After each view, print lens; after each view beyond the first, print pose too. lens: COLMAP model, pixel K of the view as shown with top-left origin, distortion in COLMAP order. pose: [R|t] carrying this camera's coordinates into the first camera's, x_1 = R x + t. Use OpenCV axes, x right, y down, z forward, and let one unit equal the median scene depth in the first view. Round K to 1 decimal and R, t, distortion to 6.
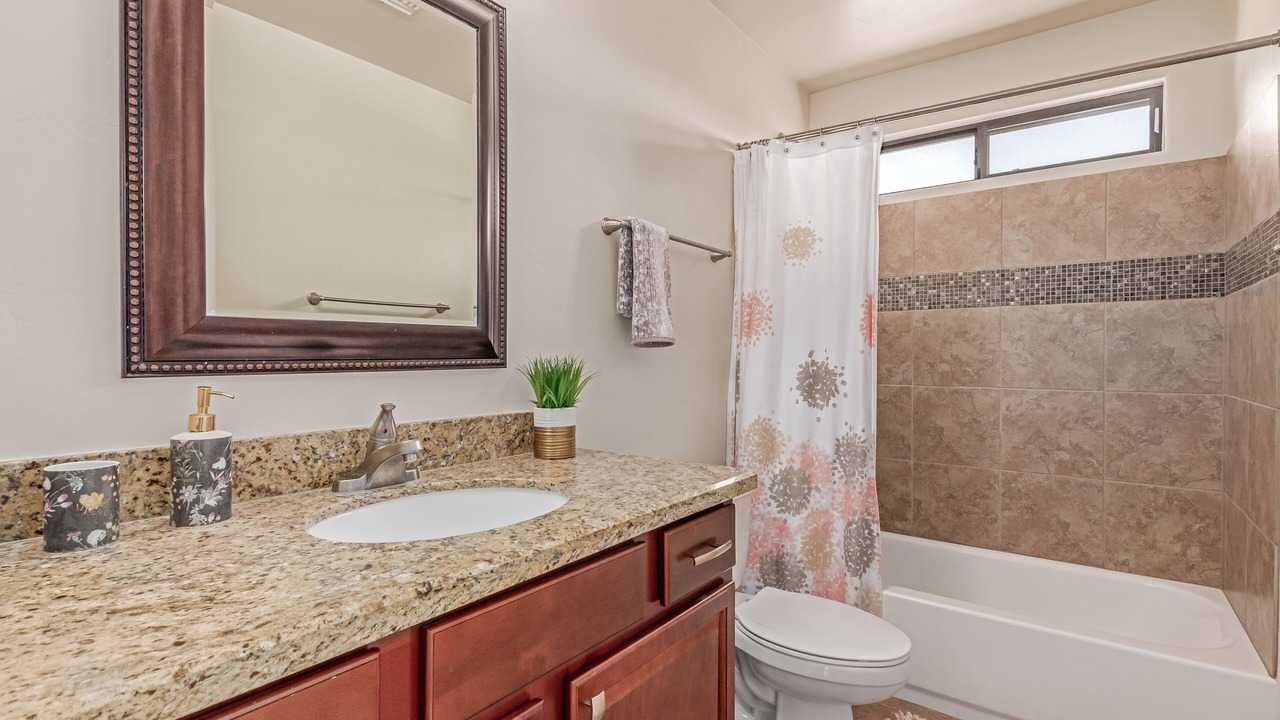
lens RADIAL K [[602.6, 0, 646.1], [0, 602.6, 365.5], [0, 0, 1]] dist [0.004448, -0.001009]
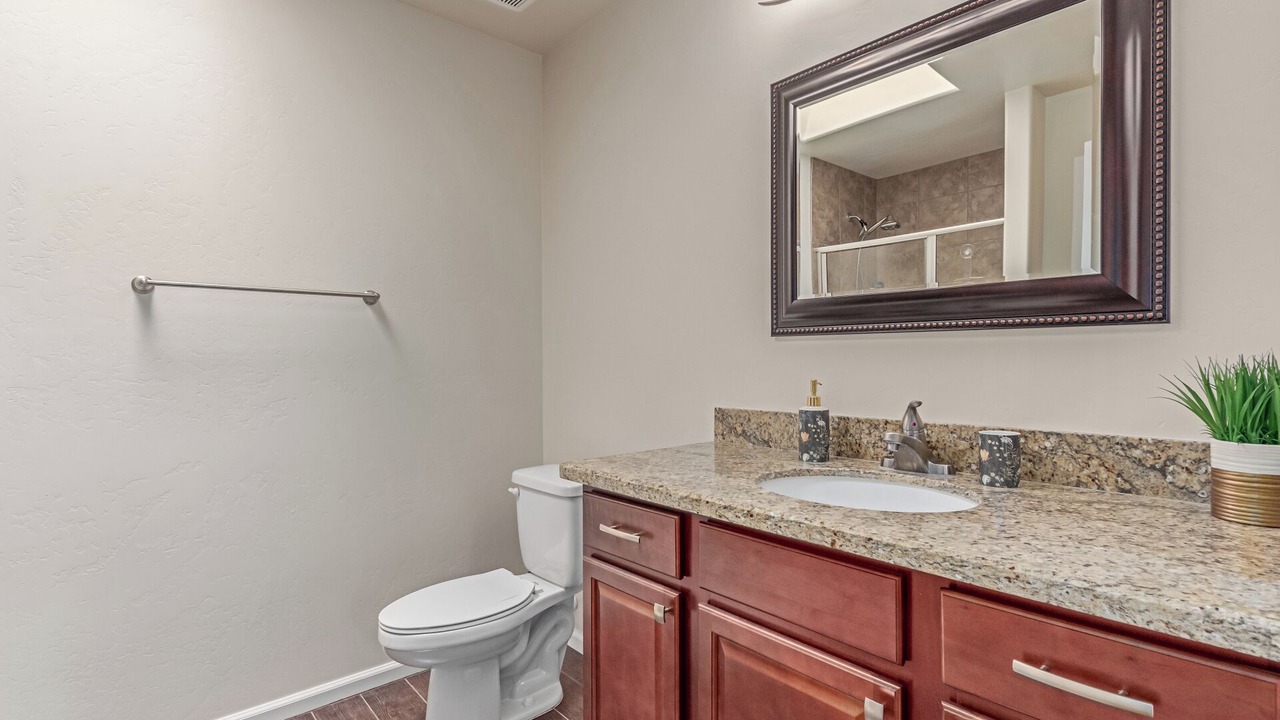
lens RADIAL K [[602.6, 0, 646.1], [0, 602.6, 365.5], [0, 0, 1]] dist [0.004448, -0.001009]
pose [[-0.217472, 0.015378, -0.975945, 0.818637], [-0.005225, 0.999843, 0.016919, -0.023558], [0.976053, 0.008779, -0.217358, 0.750166]]
